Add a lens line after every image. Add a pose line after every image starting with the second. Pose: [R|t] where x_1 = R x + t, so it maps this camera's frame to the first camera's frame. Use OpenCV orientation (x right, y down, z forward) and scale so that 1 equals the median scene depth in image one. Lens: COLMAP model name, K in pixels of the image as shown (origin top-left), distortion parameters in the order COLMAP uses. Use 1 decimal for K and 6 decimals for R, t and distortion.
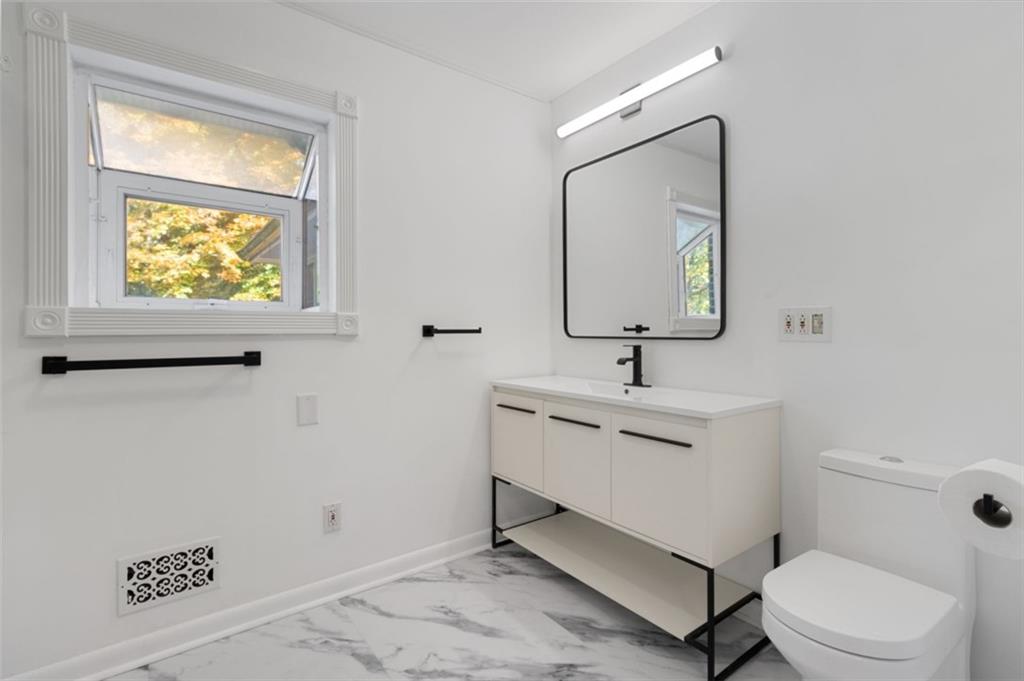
lens RADIAL K [[475.5, 0, 511.5], [0, 475.5, 334.9], [0, 0, 1]] dist [0.001915, -0.000043]
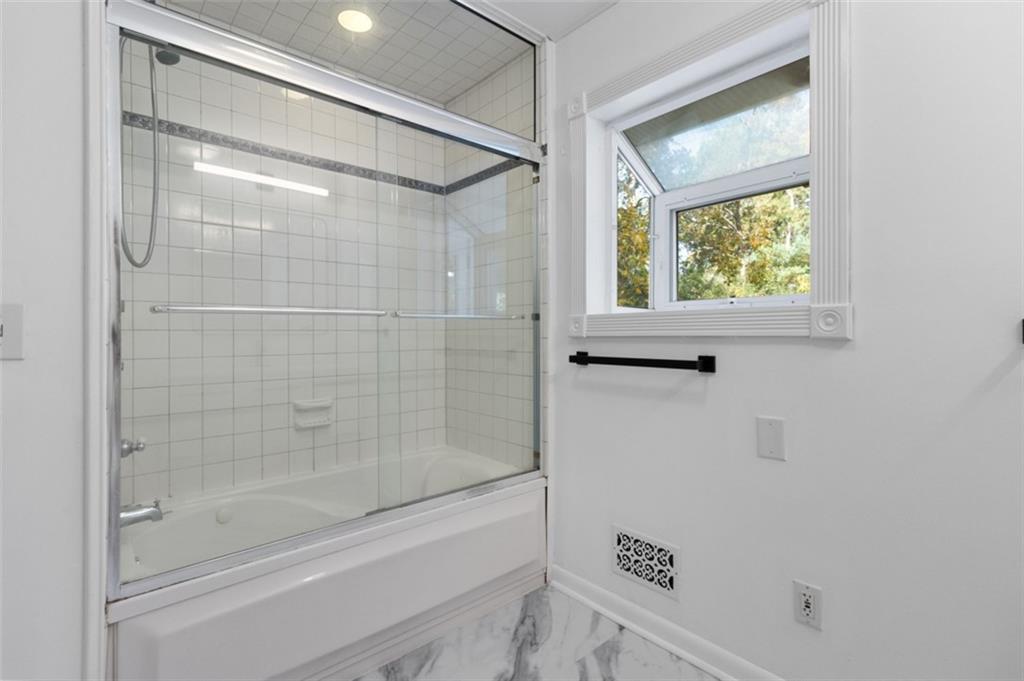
lens RADIAL K [[475.5, 0, 512.4], [0, 475.5, 337.8], [0, 0, 1]] dist [0.001915, -0.000043]
pose [[0.066800, 0.011257, -0.997703, 0.315258], [-0.002316, 0.999935, 0.011128, -0.007738], [0.997764, 0.001568, 0.066822, 0.609573]]
